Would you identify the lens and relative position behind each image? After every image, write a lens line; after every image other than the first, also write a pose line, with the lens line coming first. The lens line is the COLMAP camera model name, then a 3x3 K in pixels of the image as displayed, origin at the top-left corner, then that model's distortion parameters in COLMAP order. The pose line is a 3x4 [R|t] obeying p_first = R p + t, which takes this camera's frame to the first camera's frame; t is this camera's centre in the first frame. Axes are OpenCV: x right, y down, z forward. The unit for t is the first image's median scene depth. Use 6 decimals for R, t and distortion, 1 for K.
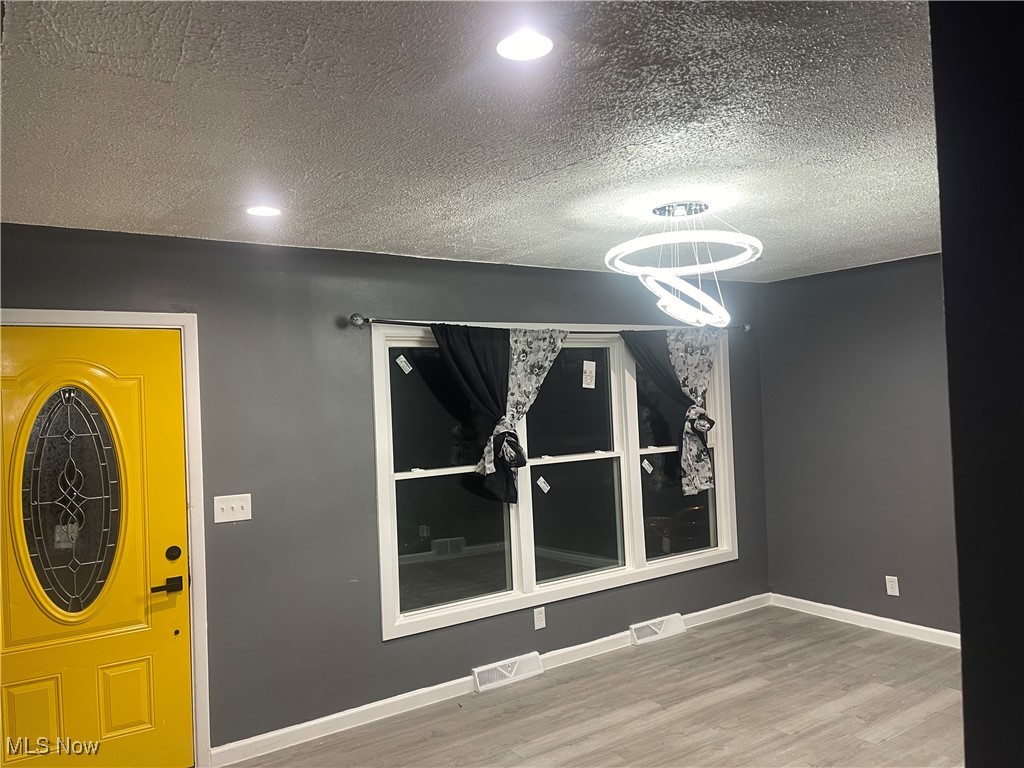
lens RADIAL K [[783.9, 0, 512.0], [0, 783.9, 384.0], [0, 0, 1]] dist [0.084385, -0.119875]
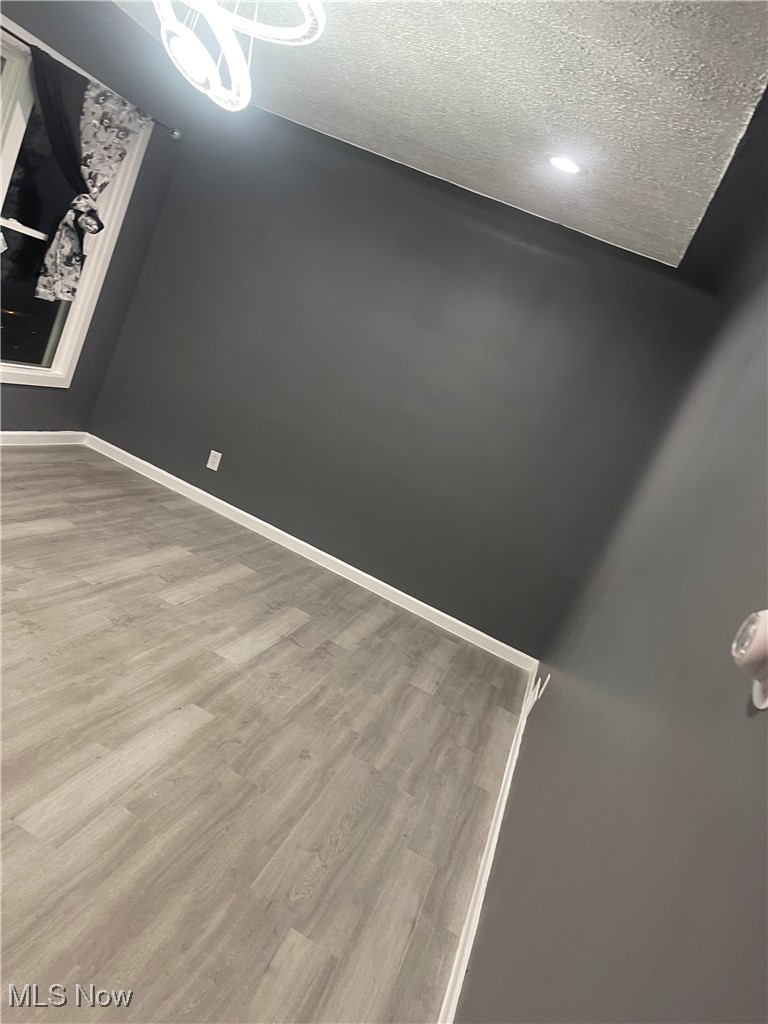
lens RADIAL K [[783.9, 0, 388.6], [0, 783.9, 527.9], [0, 0, 1]] dist [0.084385, -0.119875]
pose [[0.705515, 0.190599, 0.682584, -0.040141], [-0.427876, 0.882360, 0.195867, 0.041003], [-0.564952, -0.430248, 0.704071, 0.141498]]
